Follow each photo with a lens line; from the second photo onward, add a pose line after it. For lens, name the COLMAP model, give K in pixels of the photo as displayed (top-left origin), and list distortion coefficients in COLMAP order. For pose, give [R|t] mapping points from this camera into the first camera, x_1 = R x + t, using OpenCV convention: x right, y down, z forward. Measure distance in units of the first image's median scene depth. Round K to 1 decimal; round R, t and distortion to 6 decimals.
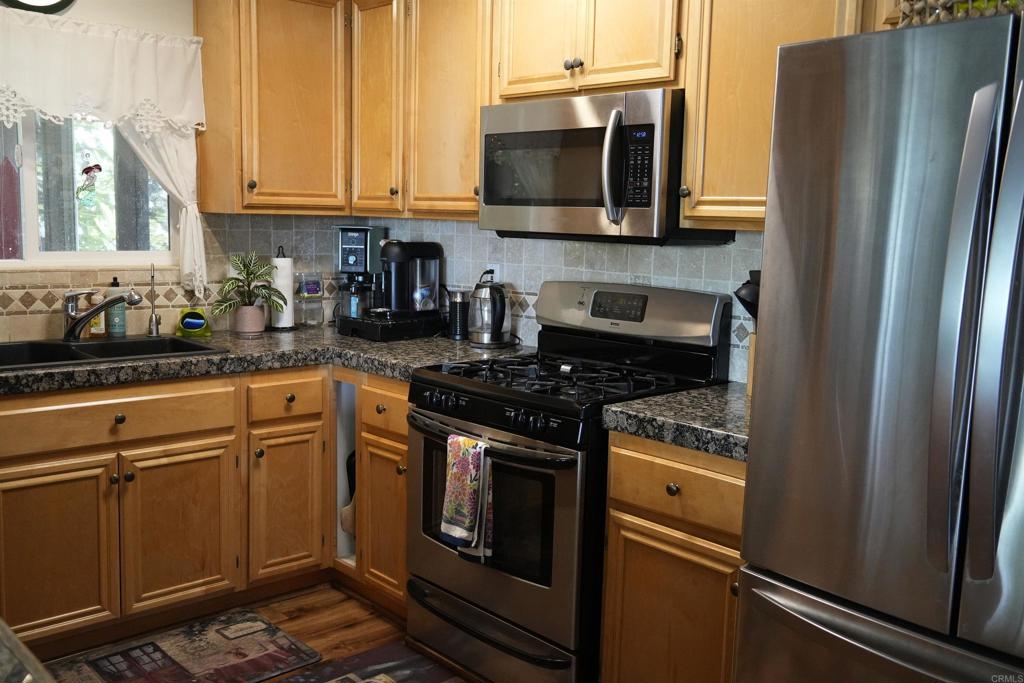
lens RADIAL K [[930.9, 0, 509.8], [0, 930.9, 338.9], [0, 0, 1]] dist [0.011319, -0.001276]
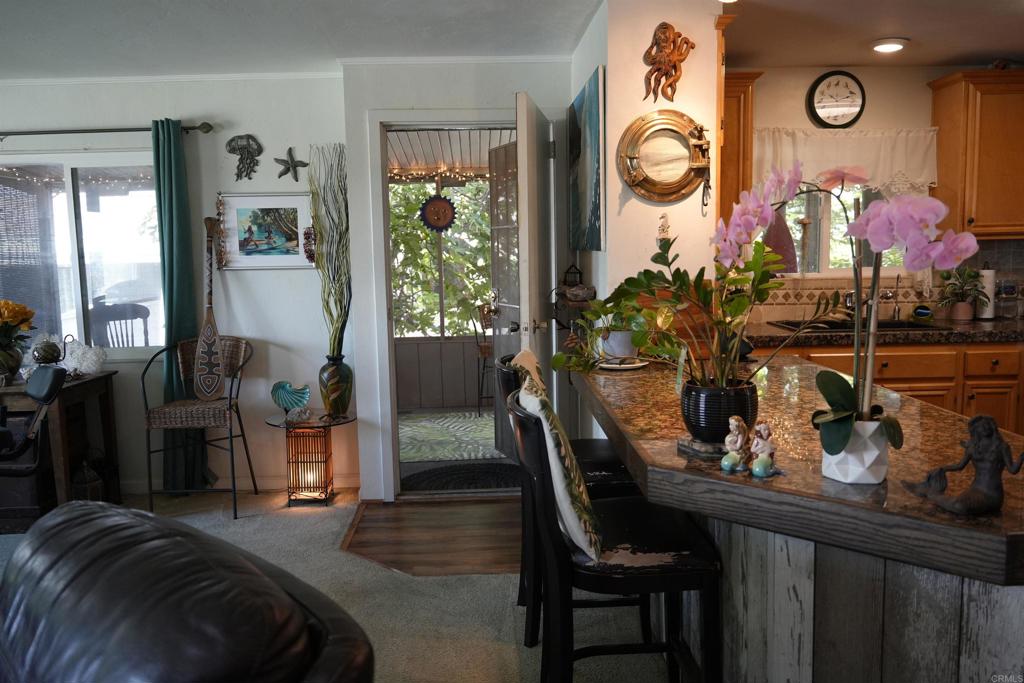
lens RADIAL K [[807.6, 0, 506.9], [0, 807.6, 336.3], [0, 0, 1]] dist [-0.023724, 0.018792]
pose [[0.749276, 0.034625, -0.661353, 0.026662], [-0.048183, 0.998836, -0.002295, 0.062706], [0.660503, 0.033585, 0.750072, -0.481180]]
